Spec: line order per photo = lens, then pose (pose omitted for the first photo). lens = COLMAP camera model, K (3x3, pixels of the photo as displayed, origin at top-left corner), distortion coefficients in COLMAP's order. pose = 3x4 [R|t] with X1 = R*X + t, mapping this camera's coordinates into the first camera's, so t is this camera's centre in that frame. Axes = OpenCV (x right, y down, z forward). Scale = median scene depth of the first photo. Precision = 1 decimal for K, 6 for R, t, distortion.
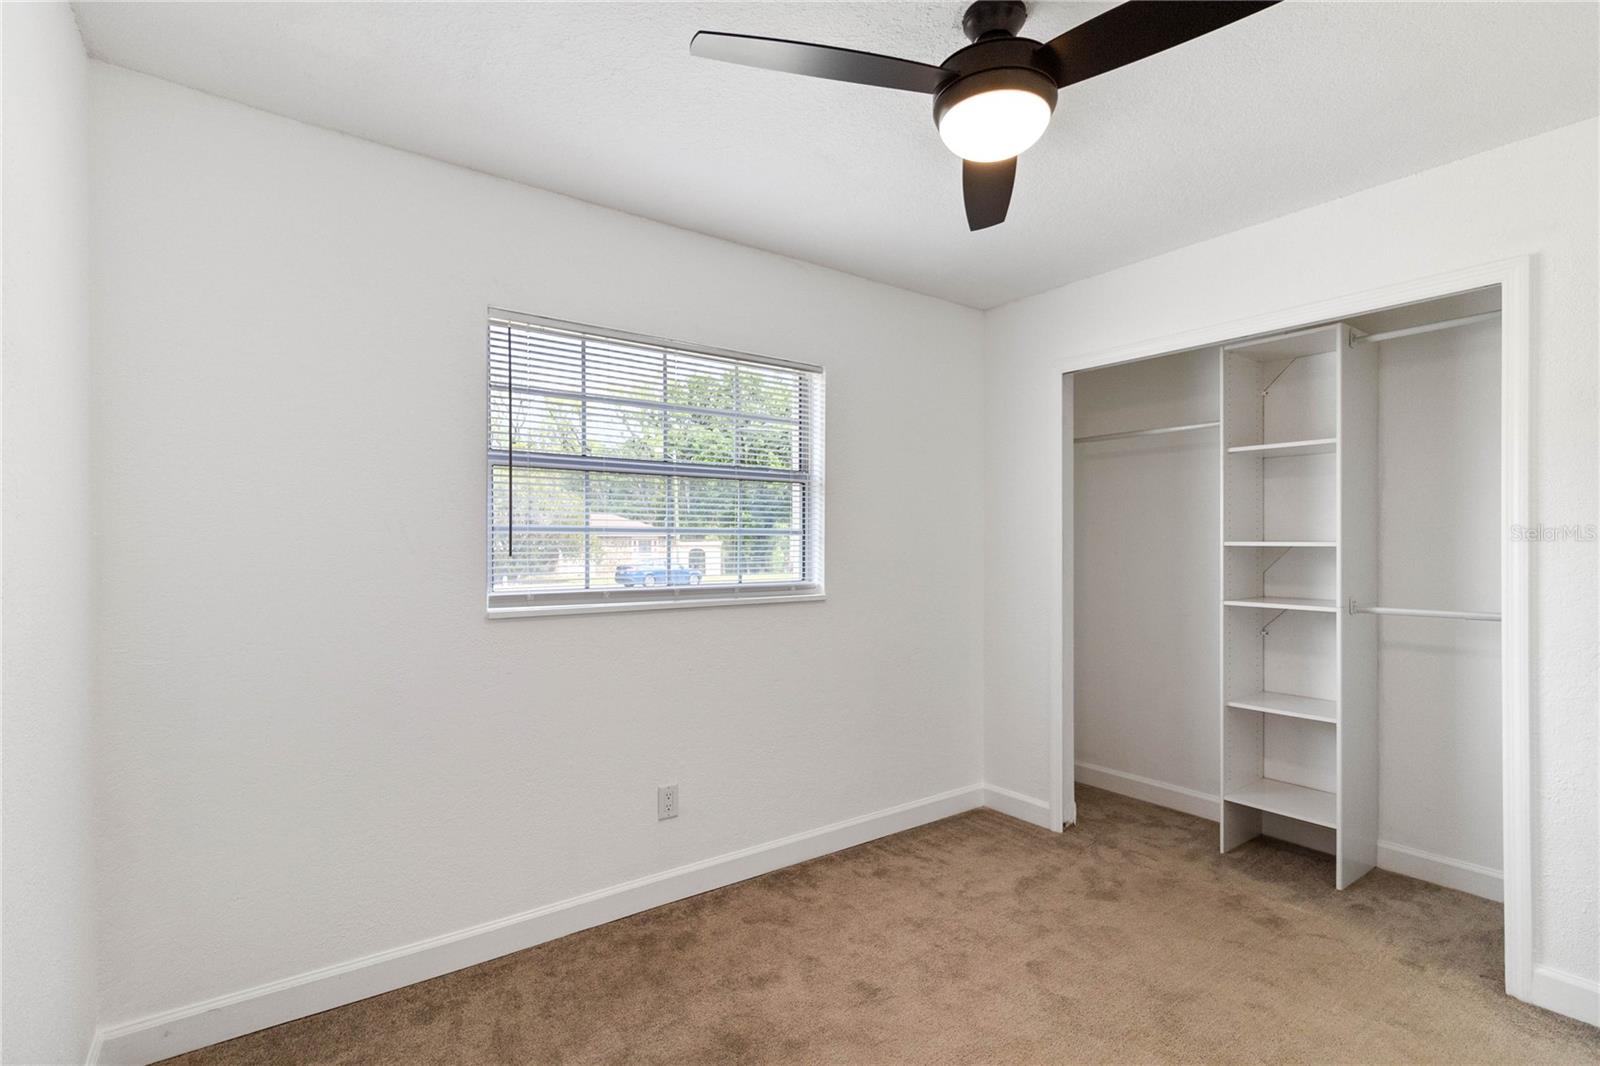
lens RADIAL K [[802.1, 0, 784.4], [0, 802.1, 547.5], [0, 0, 1]] dist [0.001356, -0.001894]
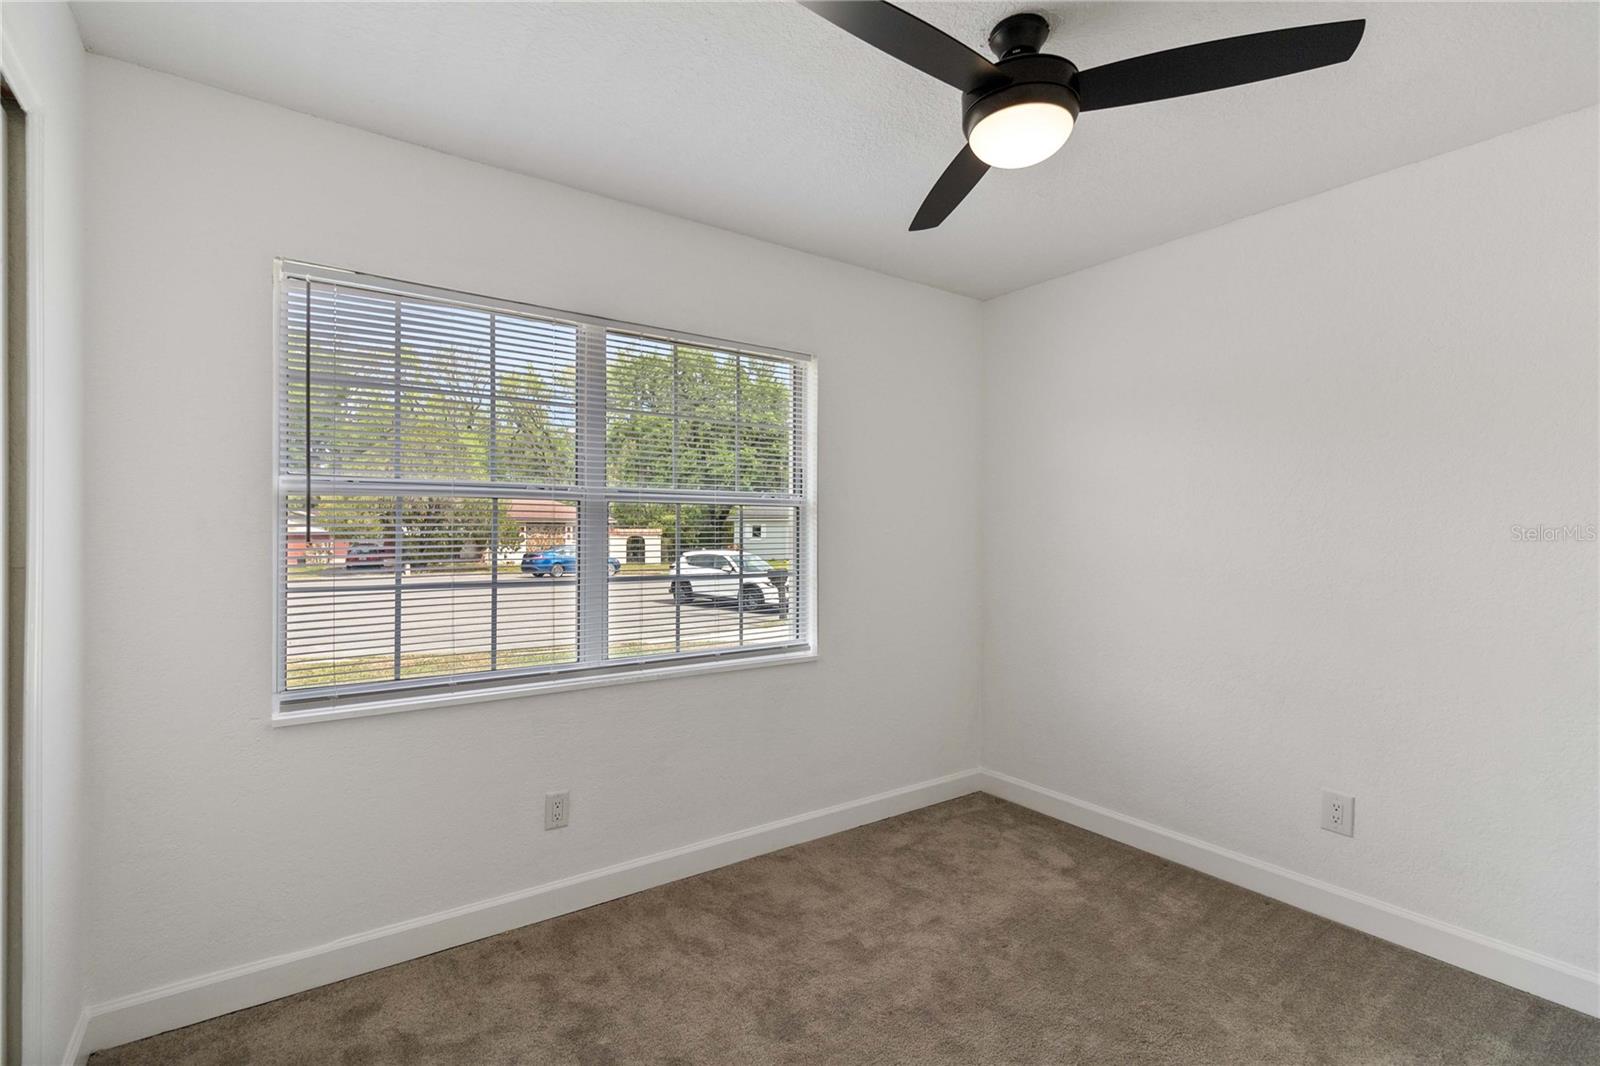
lens RADIAL K [[741.1, 0, 807.4], [0, 741.1, 532.5], [0, 0, 1]] dist [0.000129, -0.000955]
pose [[0.999303, 0.007940, -0.036465, 0.130498], [-0.007939, 0.999968, 0.000171, -0.003927], [0.036465, 0.000118, 0.999335, 0.121972]]
